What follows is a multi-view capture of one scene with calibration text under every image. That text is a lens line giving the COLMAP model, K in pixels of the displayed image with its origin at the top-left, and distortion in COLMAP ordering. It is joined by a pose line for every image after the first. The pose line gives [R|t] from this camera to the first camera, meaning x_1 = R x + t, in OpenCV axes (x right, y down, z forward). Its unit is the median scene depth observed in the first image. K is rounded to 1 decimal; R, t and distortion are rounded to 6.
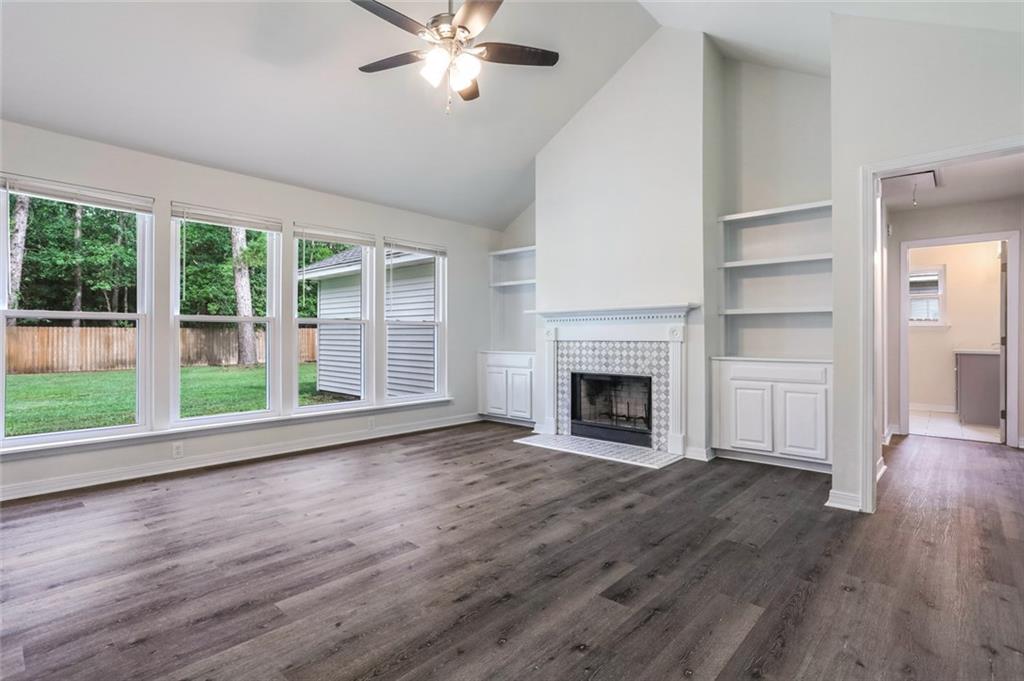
lens RADIAL K [[496.8, 0, 511.9], [0, 496.8, 335.4], [0, 0, 1]] dist [-0.016814, -0.000100]
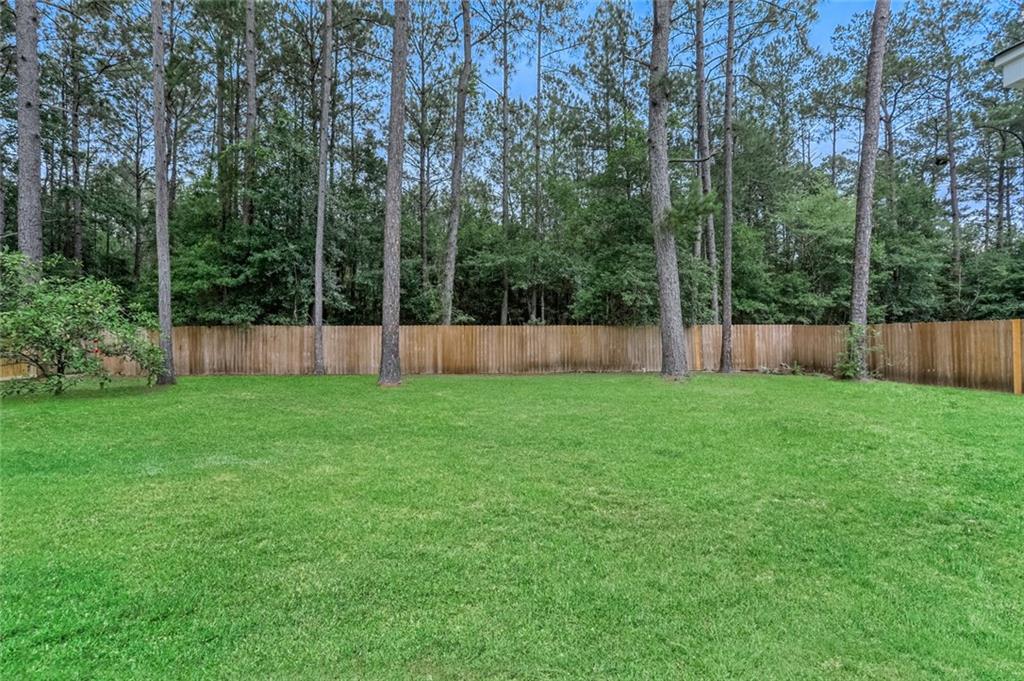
lens RADIAL K [[496.8, 0, 512.9], [0, 496.8, 335.6], [0, 0, 1]] dist [-0.016814, -0.000100]
pose [[0.738482, -0.002078, -0.674270, -0.214621], [0.001253, 0.999998, -0.001709, 0.003809], [0.674273, 0.000417, 0.738483, 0.305236]]
